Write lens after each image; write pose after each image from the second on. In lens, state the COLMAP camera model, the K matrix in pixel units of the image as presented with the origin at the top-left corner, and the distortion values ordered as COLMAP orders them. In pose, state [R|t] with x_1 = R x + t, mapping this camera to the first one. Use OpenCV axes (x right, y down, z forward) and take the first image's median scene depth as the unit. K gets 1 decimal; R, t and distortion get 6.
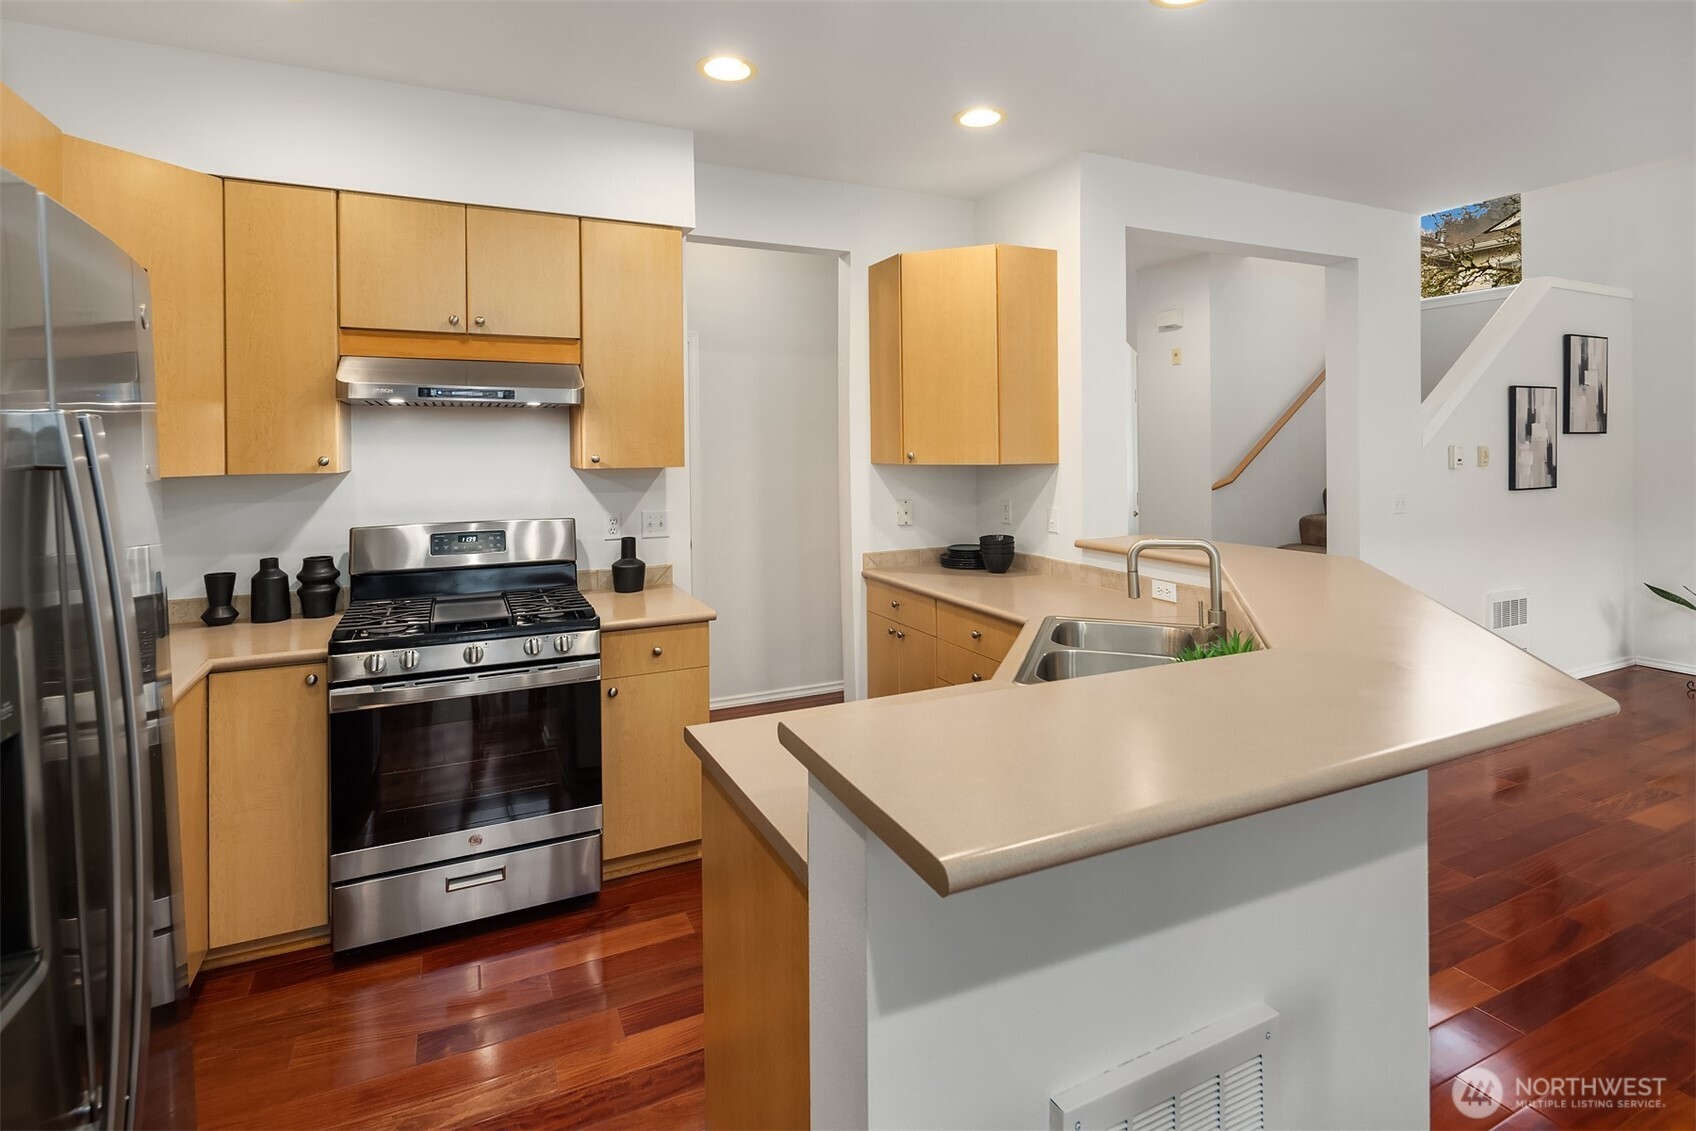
lens RADIAL K [[823.5, 0, 849.9], [0, 823.5, 447.4], [0, 0, 1]] dist [0.000796, -0.001383]
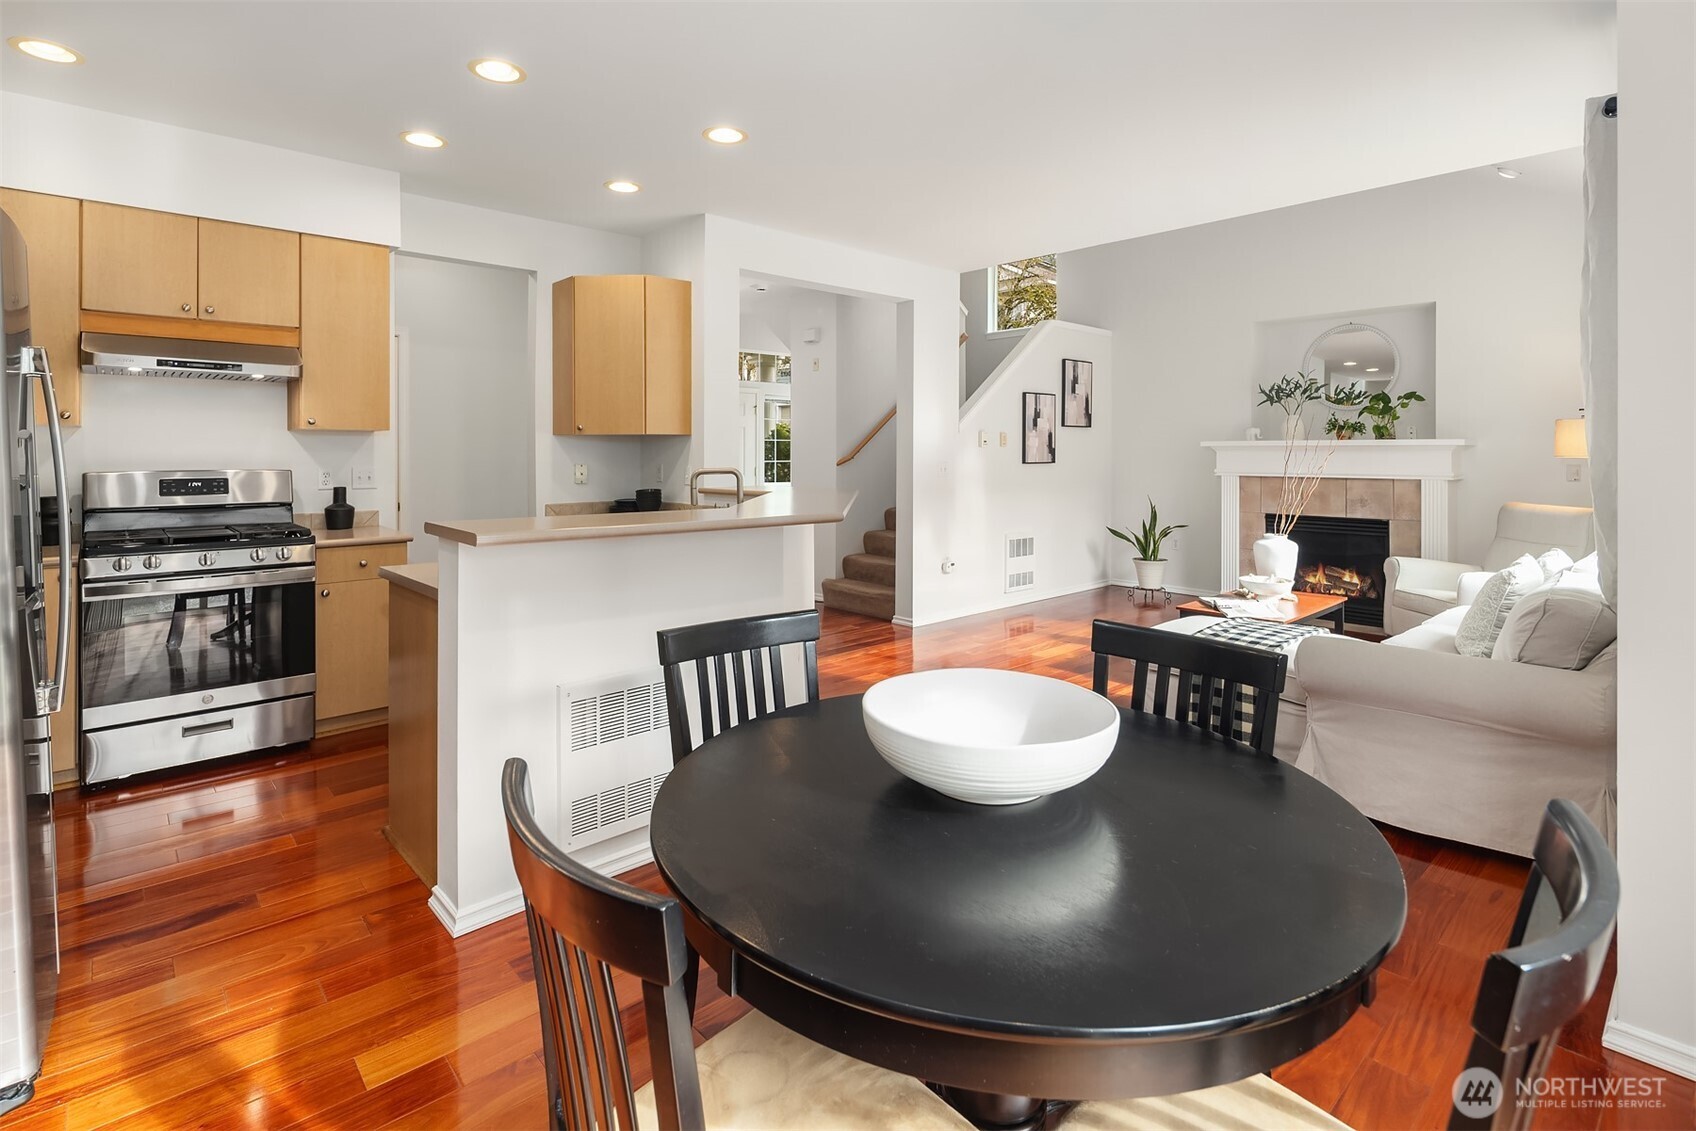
lens RADIAL K [[848.7, 0, 854.4], [0, 848.7, 450.2], [0, 0, 1]] dist [0.011431, -0.000078]
pose [[0.959779, 0.010663, 0.280555, 0.117418], [-0.008125, 0.999915, -0.010208, 0.058412], [-0.280640, 0.007518, 0.959784, -0.461104]]
